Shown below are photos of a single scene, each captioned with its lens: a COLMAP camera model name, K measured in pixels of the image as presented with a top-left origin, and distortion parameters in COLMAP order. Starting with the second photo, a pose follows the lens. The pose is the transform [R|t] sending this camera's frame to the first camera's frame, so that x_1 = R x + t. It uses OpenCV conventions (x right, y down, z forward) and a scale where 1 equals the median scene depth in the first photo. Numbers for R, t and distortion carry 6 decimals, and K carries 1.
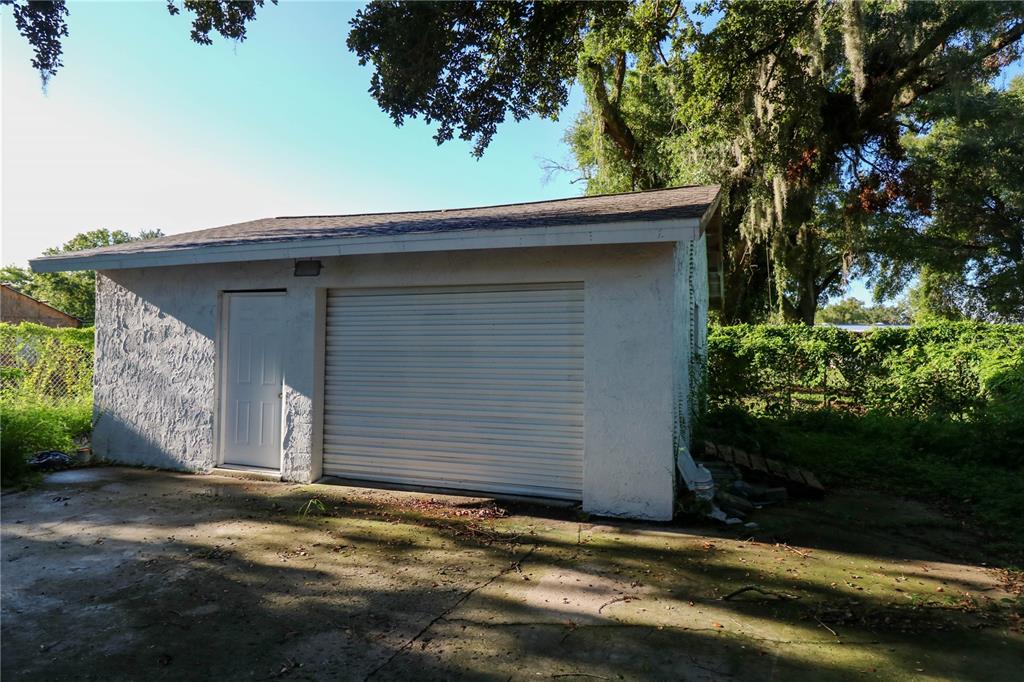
lens RADIAL K [[614.7, 0, 511.9], [0, 614.7, 341.2], [0, 0, 1]] dist [-0.000490, -0.000068]
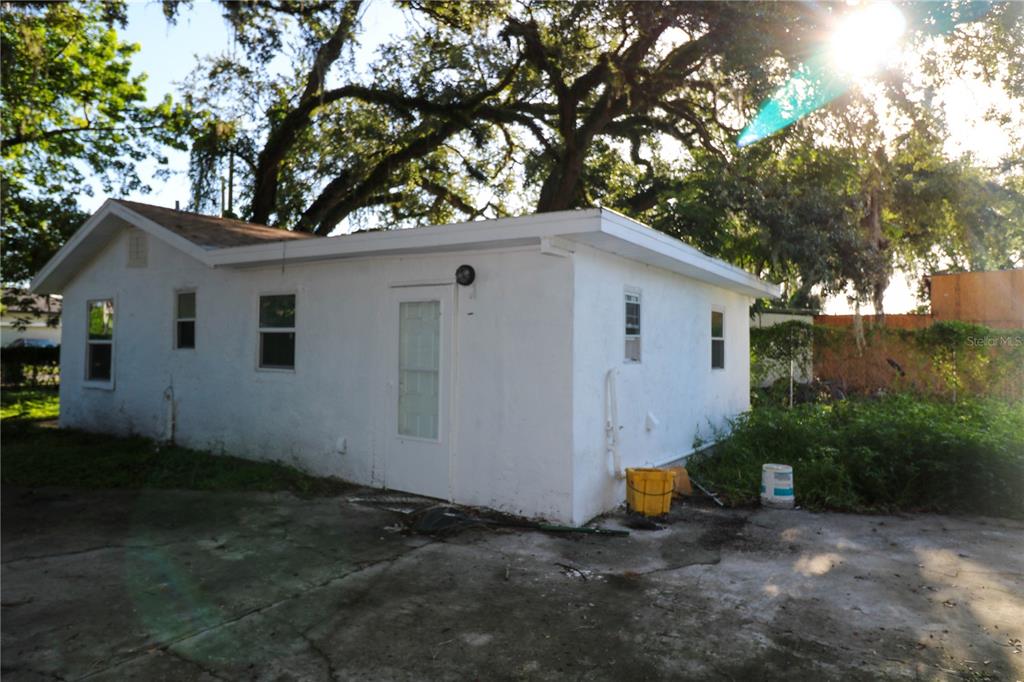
lens RADIAL K [[658.3, 0, 511.6], [0, 658.3, 340.9], [0, 0, 1]] dist [-0.000739, -0.000213]
pose [[-0.220198, -0.009582, -0.975408, 0.374413], [-0.004483, 0.999951, -0.008811, 0.010172], [0.975445, 0.002432, -0.220230, 0.930756]]
